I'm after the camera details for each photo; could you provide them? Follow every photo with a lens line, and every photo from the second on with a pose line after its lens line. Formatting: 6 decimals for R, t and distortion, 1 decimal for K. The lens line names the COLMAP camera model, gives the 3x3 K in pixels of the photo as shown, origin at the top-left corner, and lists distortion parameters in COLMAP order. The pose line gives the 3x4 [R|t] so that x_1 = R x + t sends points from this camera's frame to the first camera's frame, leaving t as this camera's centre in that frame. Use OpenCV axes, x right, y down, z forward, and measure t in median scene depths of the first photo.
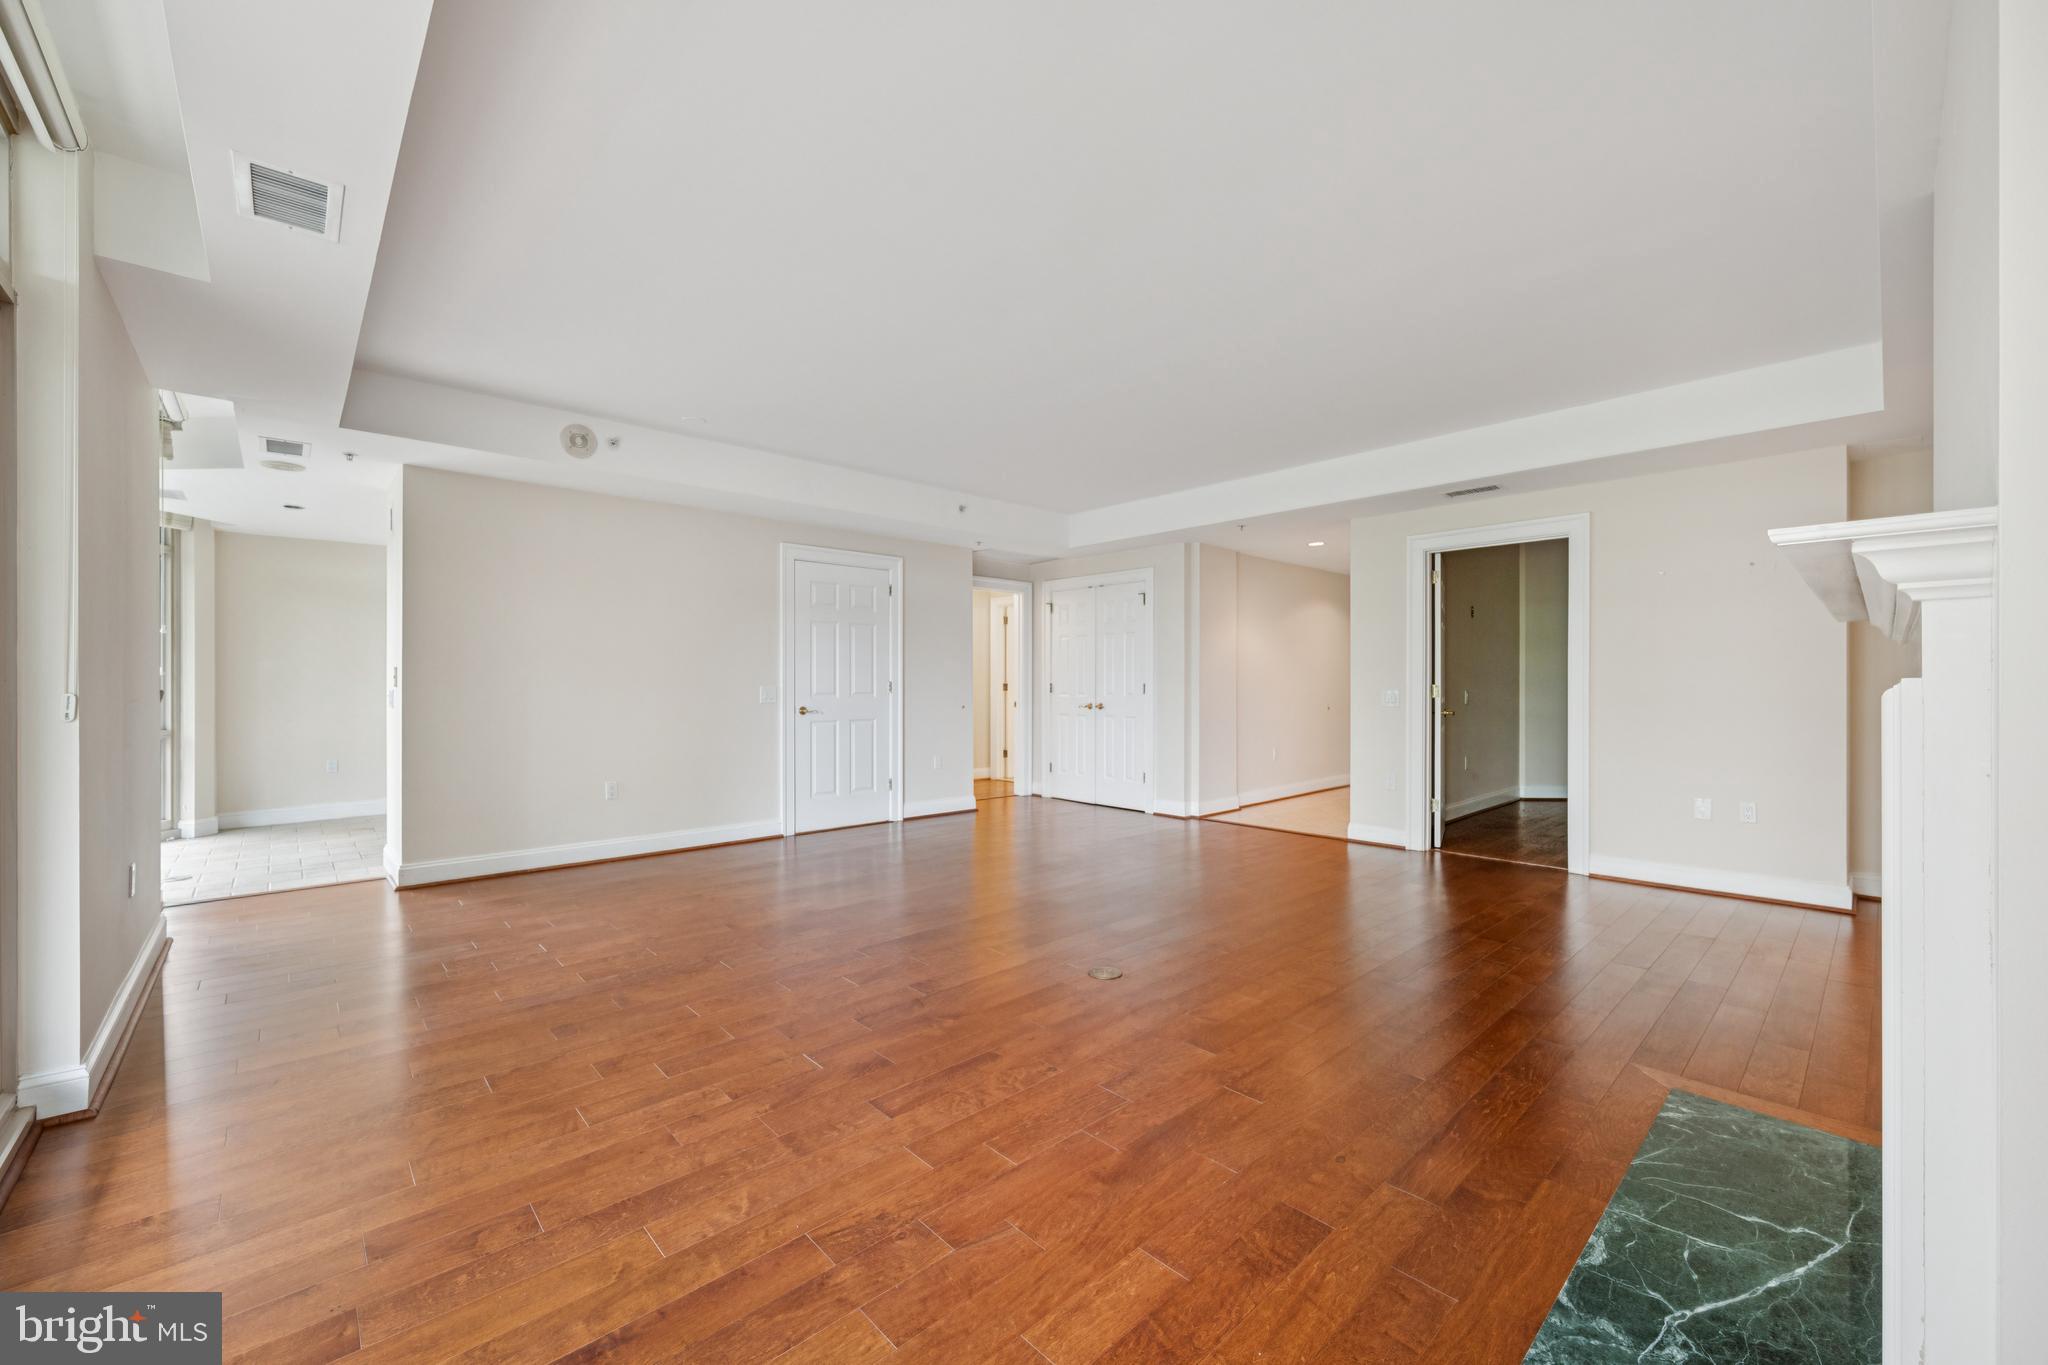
lens RADIAL K [[801.0, 0, 1018.0], [0, 801.0, 678.9], [0, 0, 1]] dist [0.001912, -0.000075]
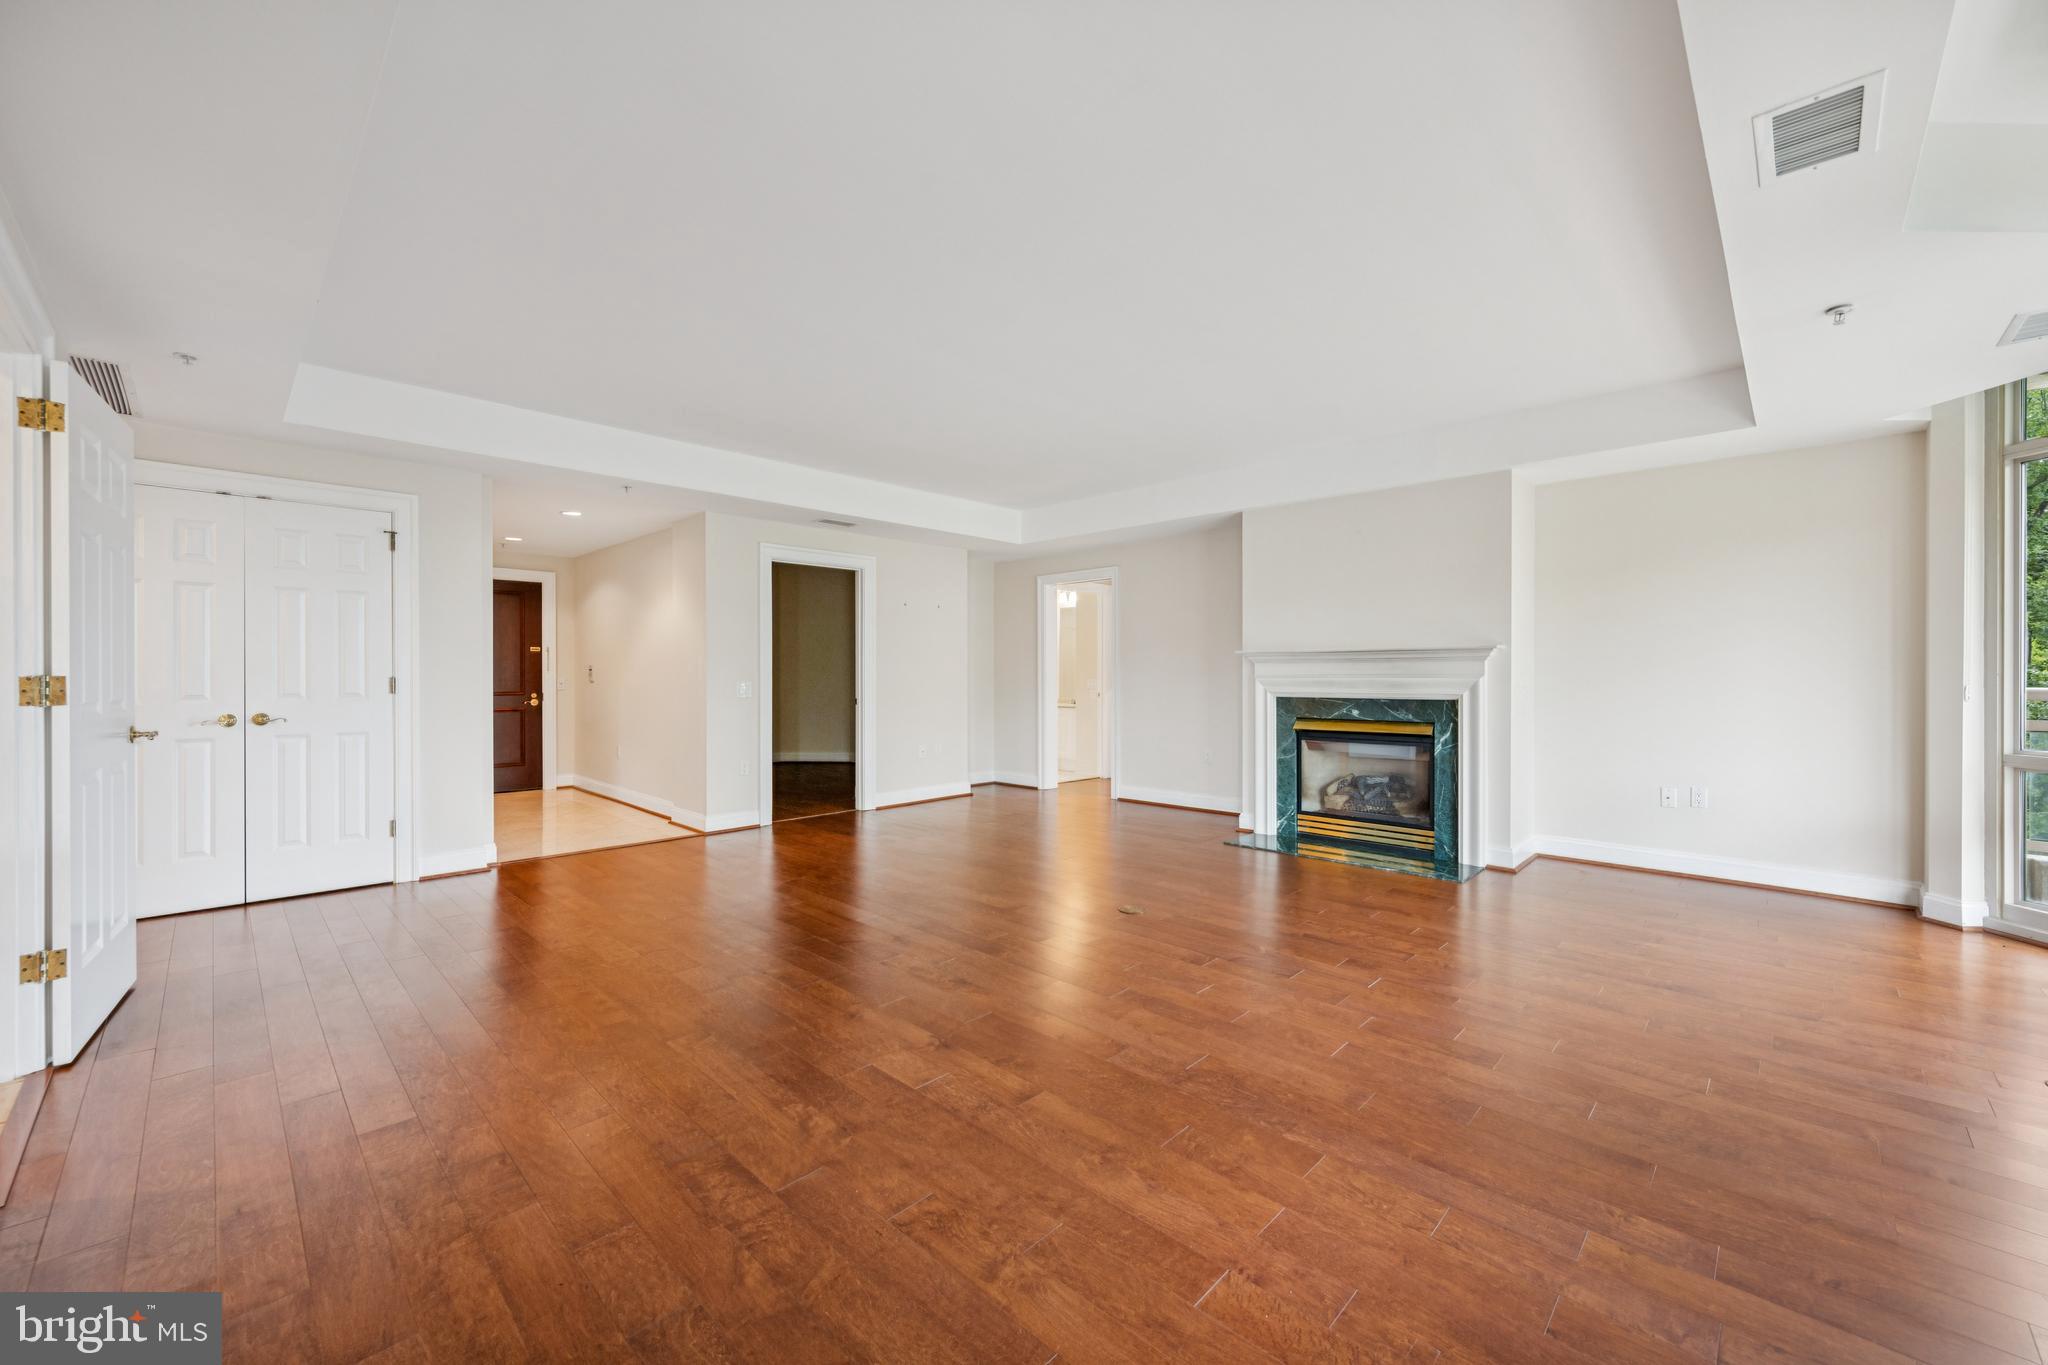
lens RADIAL K [[801.0, 0, 1017.9], [0, 801.0, 679.0], [0, 0, 1]] dist [0.001912, -0.000075]
pose [[-0.052278, -0.007408, 0.998605, -0.955009], [-0.005885, 0.999957, 0.007110, 0.000069], [-0.998615, -0.005505, -0.052319, 1.055991]]
